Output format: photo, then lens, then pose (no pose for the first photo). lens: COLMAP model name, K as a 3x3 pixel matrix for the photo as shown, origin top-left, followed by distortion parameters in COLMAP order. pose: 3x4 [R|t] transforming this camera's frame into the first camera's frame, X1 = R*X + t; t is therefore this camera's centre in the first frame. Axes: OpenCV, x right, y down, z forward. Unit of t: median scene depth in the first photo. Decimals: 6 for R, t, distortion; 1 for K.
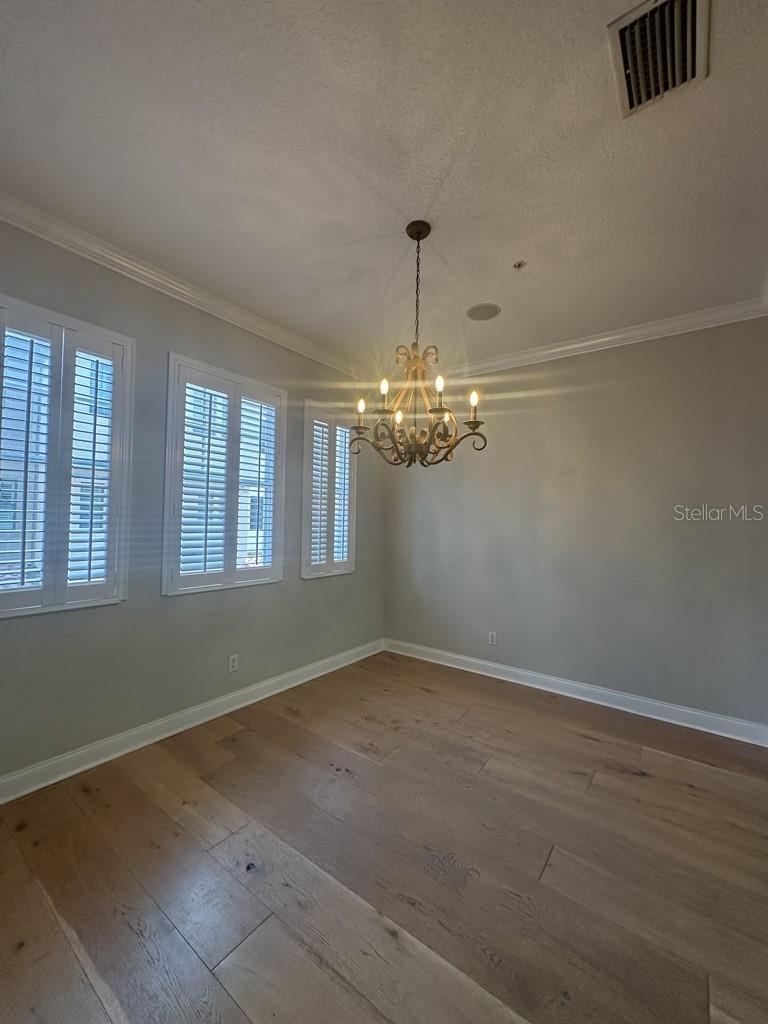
lens RADIAL K [[408.5, 0, 386.0], [0, 408.5, 512.4], [0, 0, 1]] dist [0.002930, 0.000019]
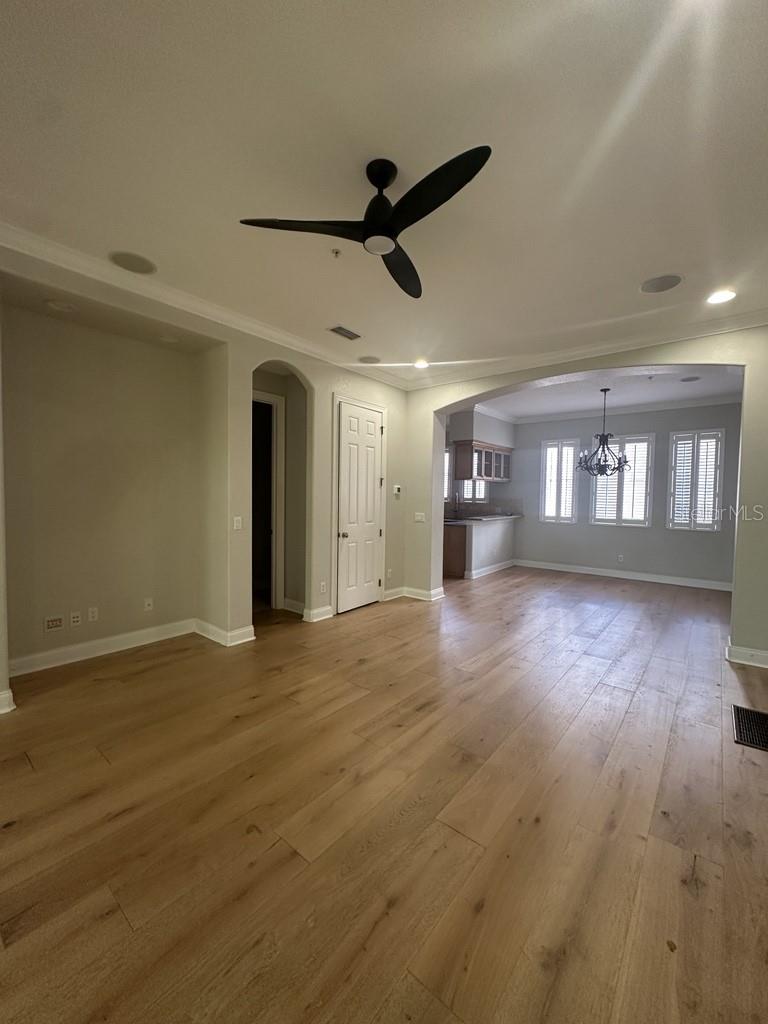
lens RADIAL K [[408.5, 0, 386.0], [0, 408.5, 512.4], [0, 0, 1]] dist [0.002930, 0.000019]
pose [[-0.045487, 0.021705, -0.998729, 1.594559], [0.010769, 0.999716, 0.021236, 0.030534], [0.998907, -0.009790, -0.045708, -0.193783]]
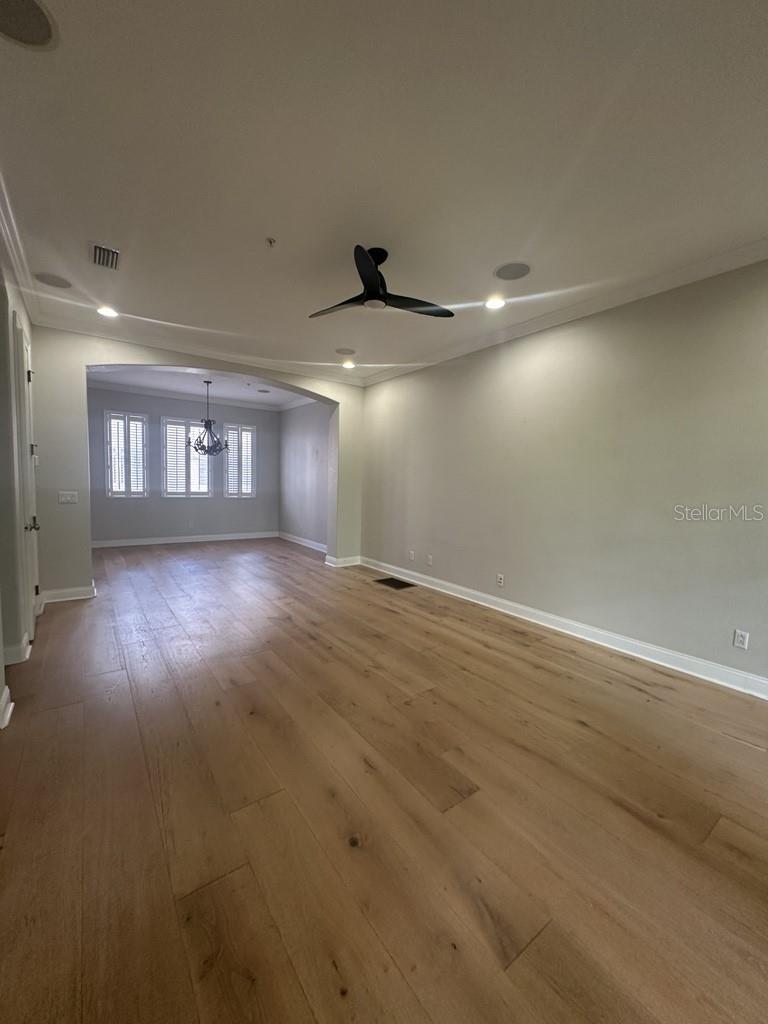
lens RADIAL K [[408.5, 0, 386.0], [0, 408.5, 512.4], [0, 0, 1]] dist [0.002930, 0.000019]
pose [[0.954986, 0.029524, -0.295177, 1.323542], [-0.000814, 0.995292, 0.096917, 0.009985], [0.296648, -0.092315, 0.950514, -0.958716]]
